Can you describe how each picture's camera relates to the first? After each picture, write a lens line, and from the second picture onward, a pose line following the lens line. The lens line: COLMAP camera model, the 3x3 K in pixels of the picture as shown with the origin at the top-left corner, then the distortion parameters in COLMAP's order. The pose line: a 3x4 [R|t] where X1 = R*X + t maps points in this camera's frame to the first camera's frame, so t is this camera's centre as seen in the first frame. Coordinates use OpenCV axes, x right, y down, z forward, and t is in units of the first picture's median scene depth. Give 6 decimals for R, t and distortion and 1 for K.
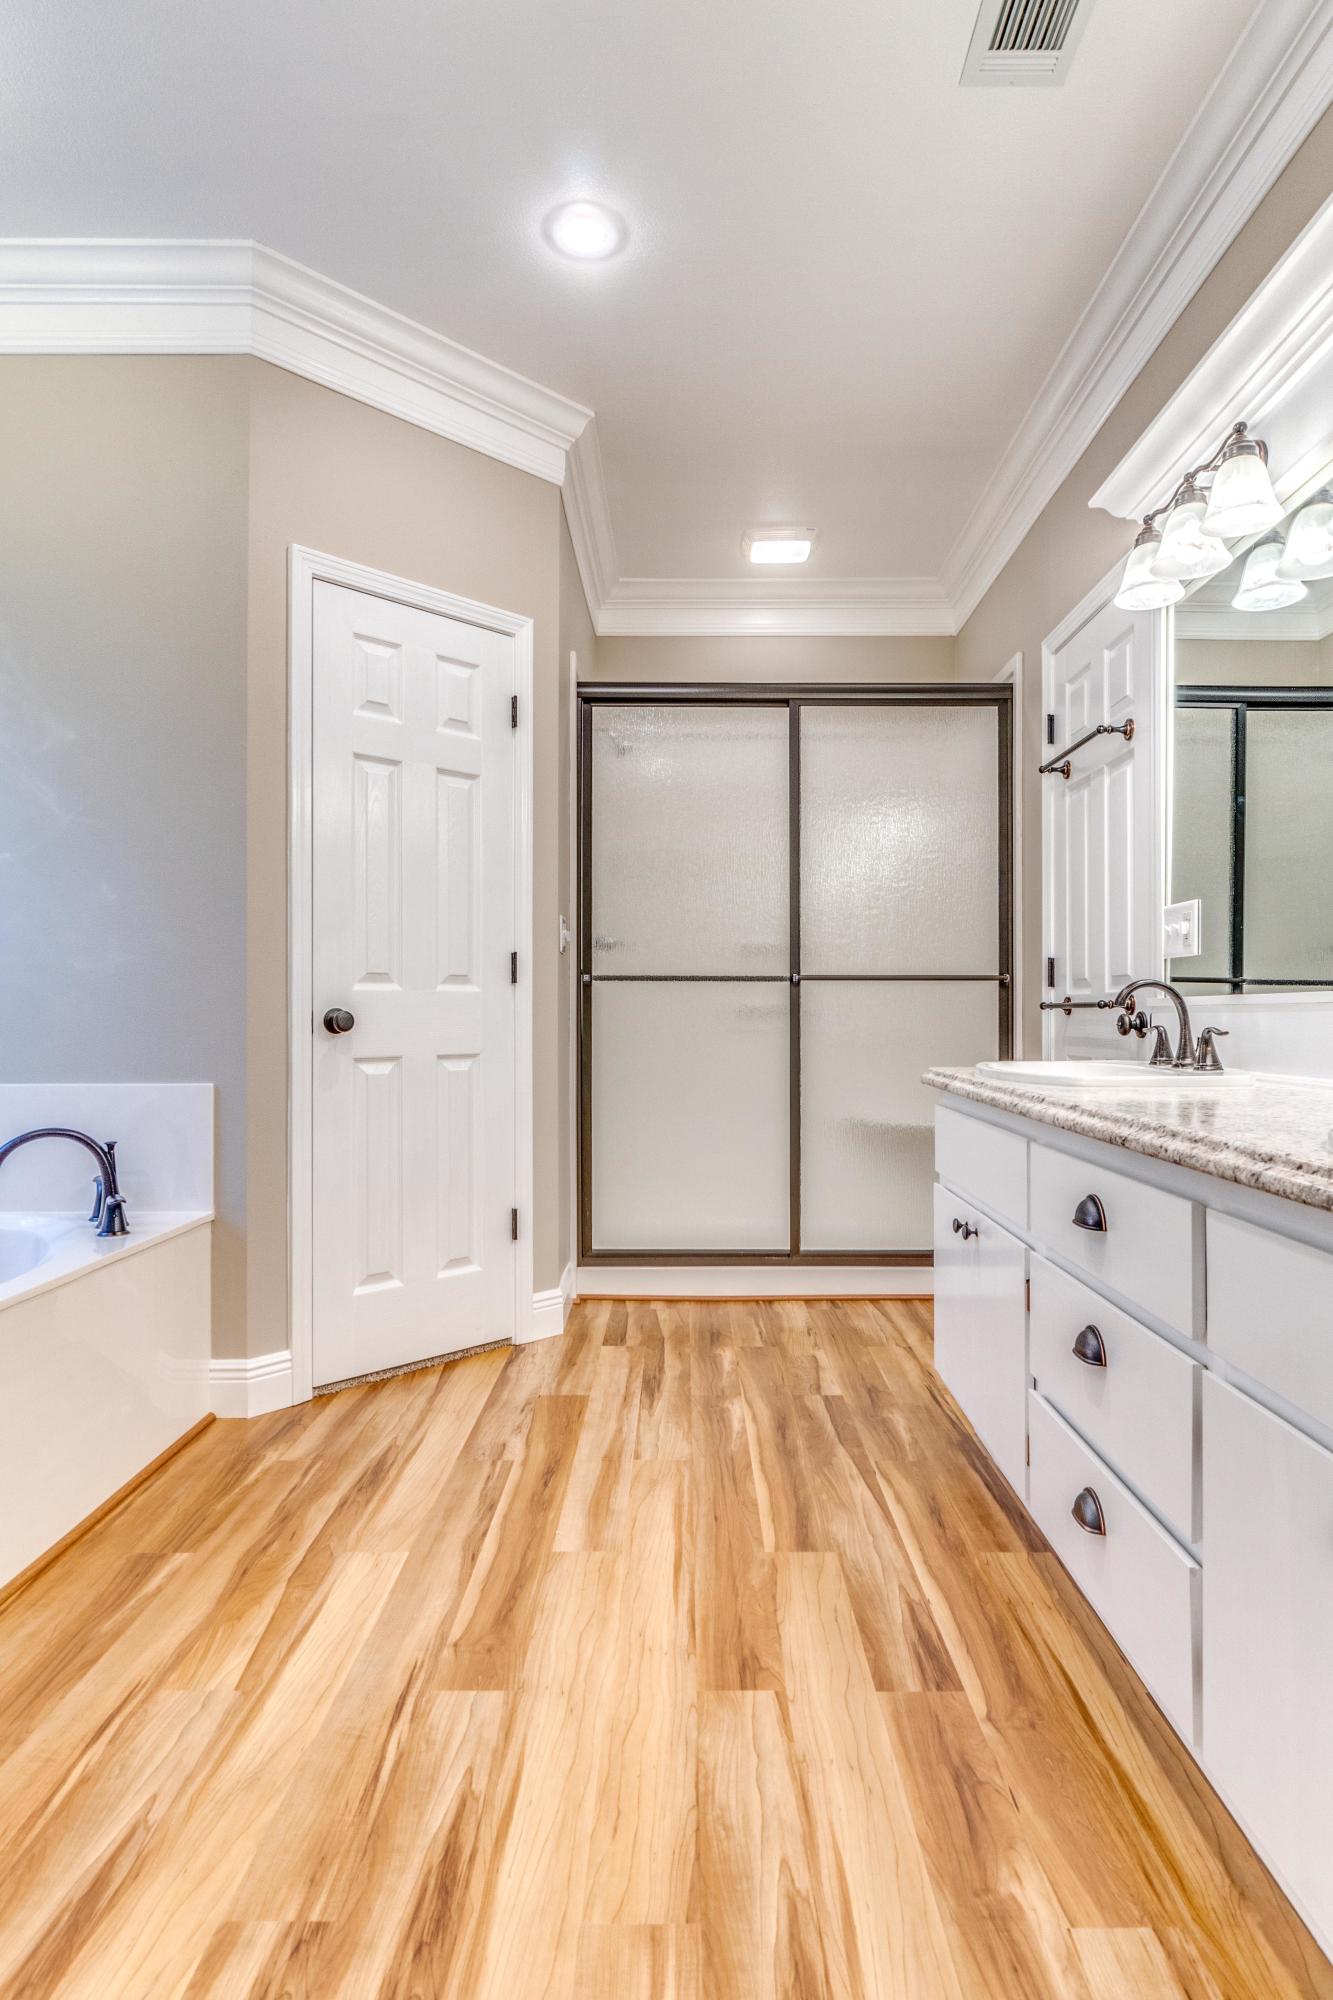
lens RADIAL K [[1098.0, 0, 668.1], [0, 1098.0, 1009.6], [0, 0, 1]] dist [0.000177, -0.002172]
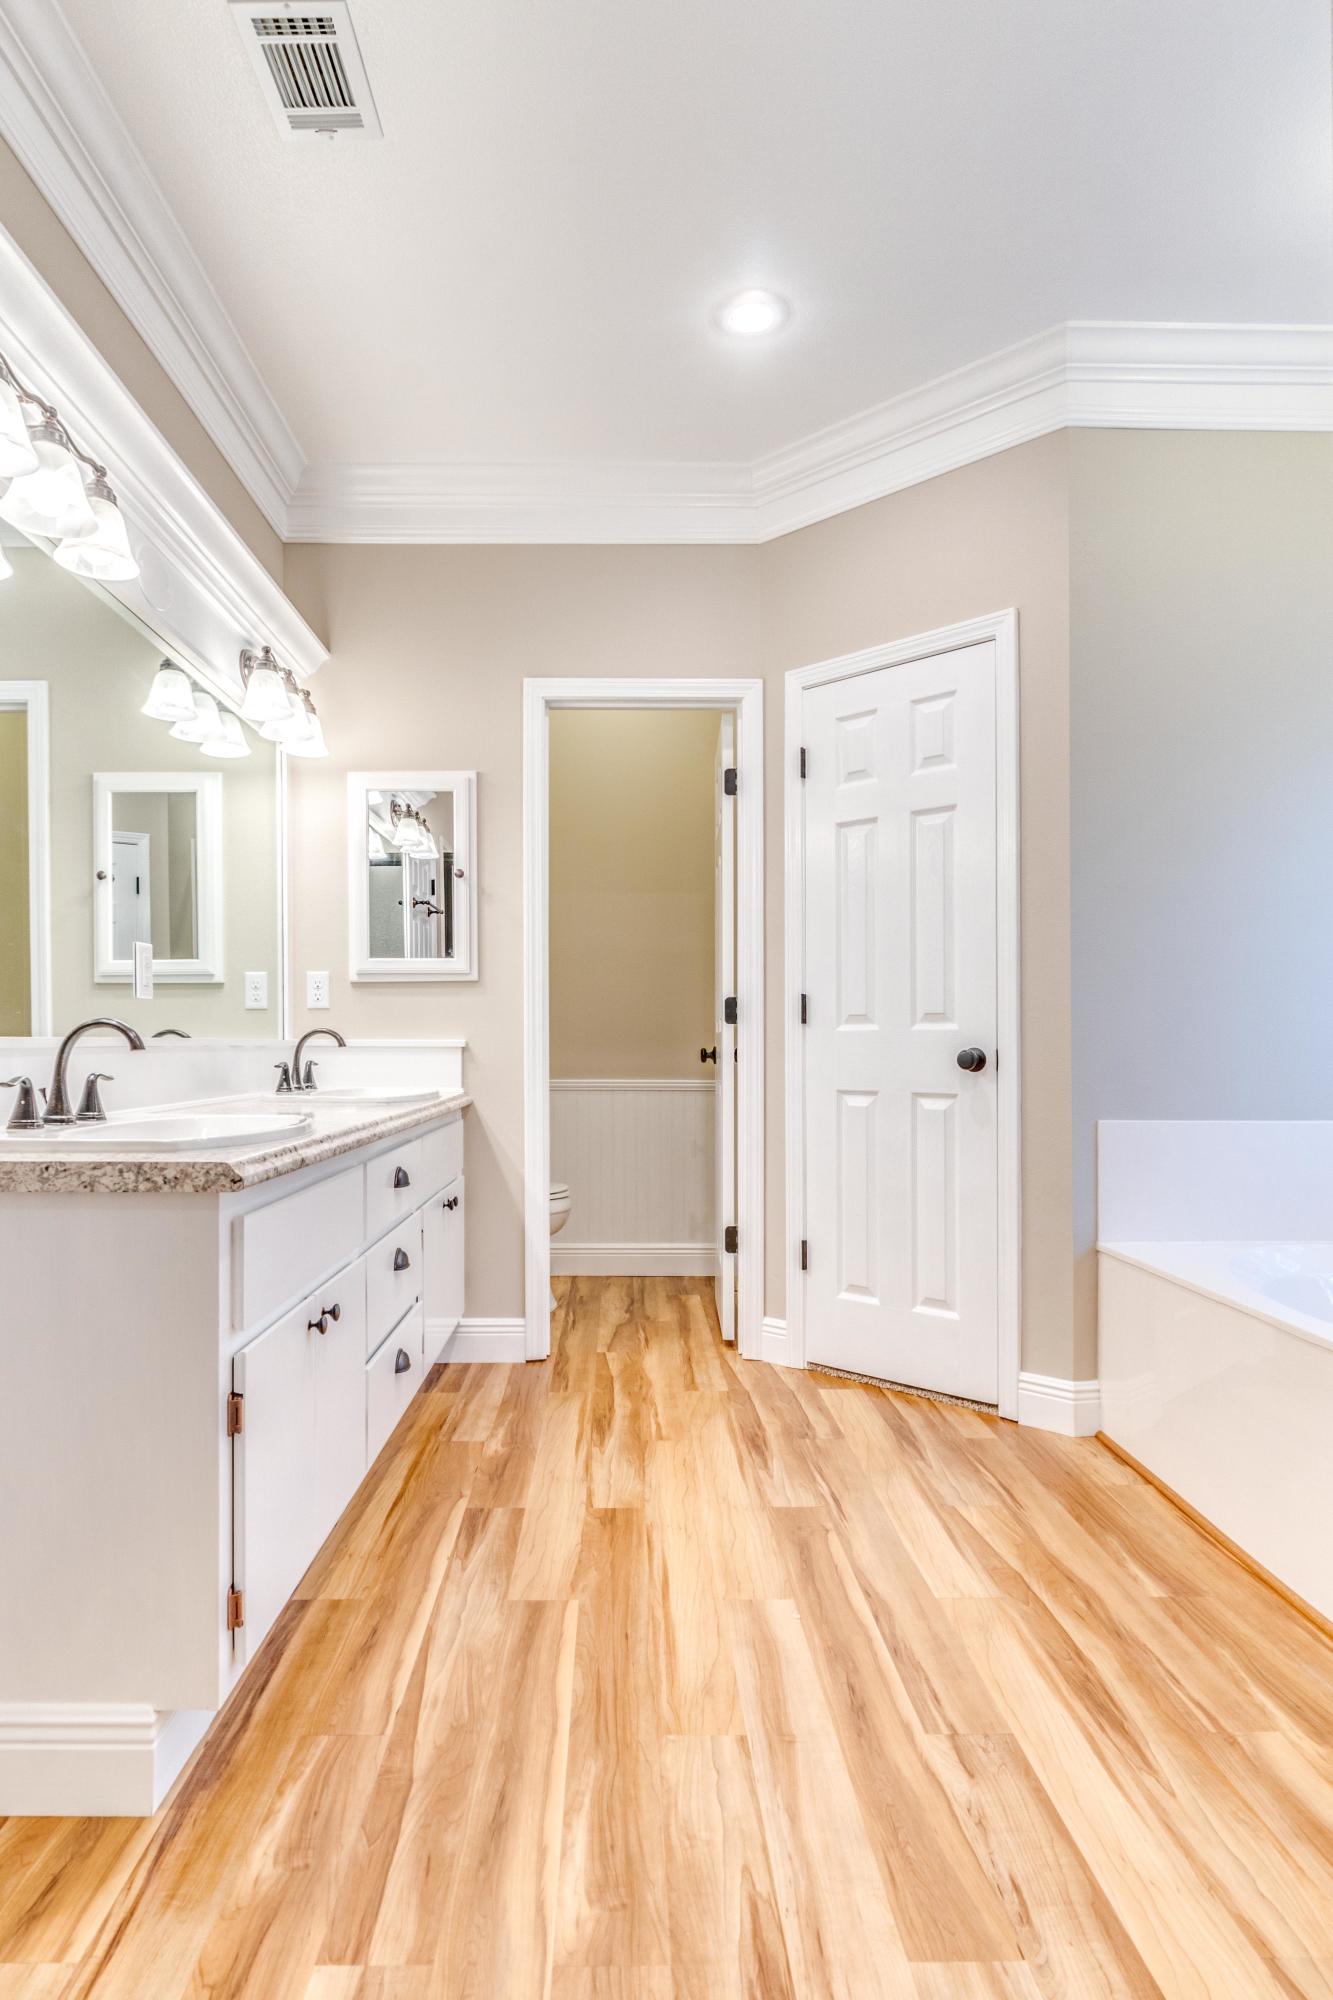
lens RADIAL K [[1098.0, 0, 664.0], [0, 1098.0, 1016.7], [0, 0, 1]] dist [0.000177, -0.002172]
pose [[-0.998539, -0.001403, -0.054010, 0.063061], [0.000059, 0.999634, -0.027068, -0.005720], [0.054028, -0.027032, -0.998173, 1.927235]]
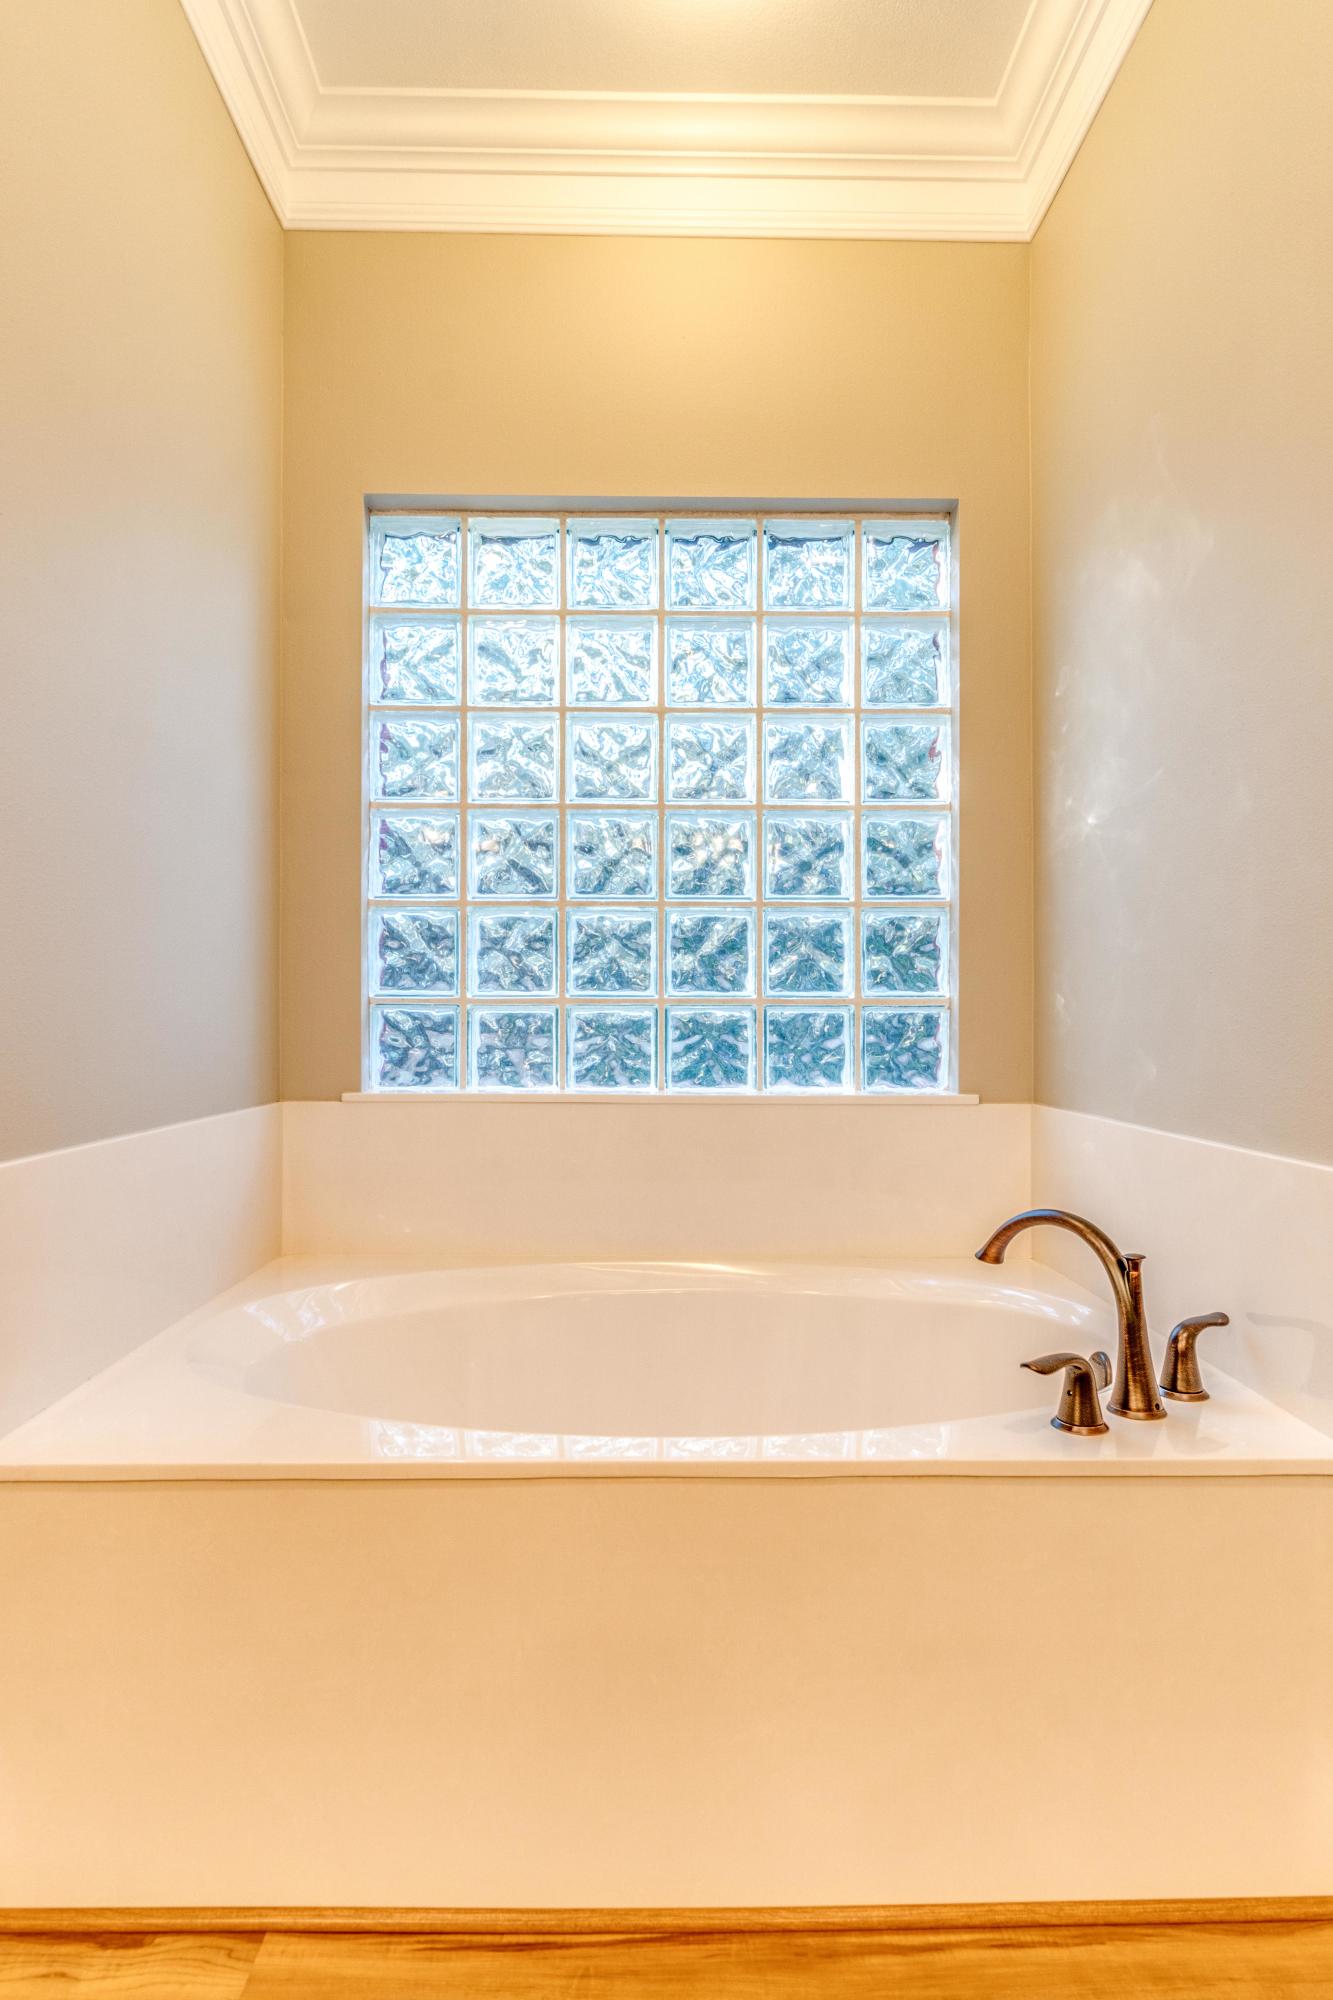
lens RADIAL K [[1098.0, 0, 665.2], [0, 1098.0, 1002.8], [0, 0, 1]] dist [0.000177, -0.002172]
pose [[0.028215, -0.013942, -0.999505, 0.043295], [0.008489, 0.999870, -0.013707, 0.001988], [0.999566, -0.008098, 0.028329, 0.914320]]
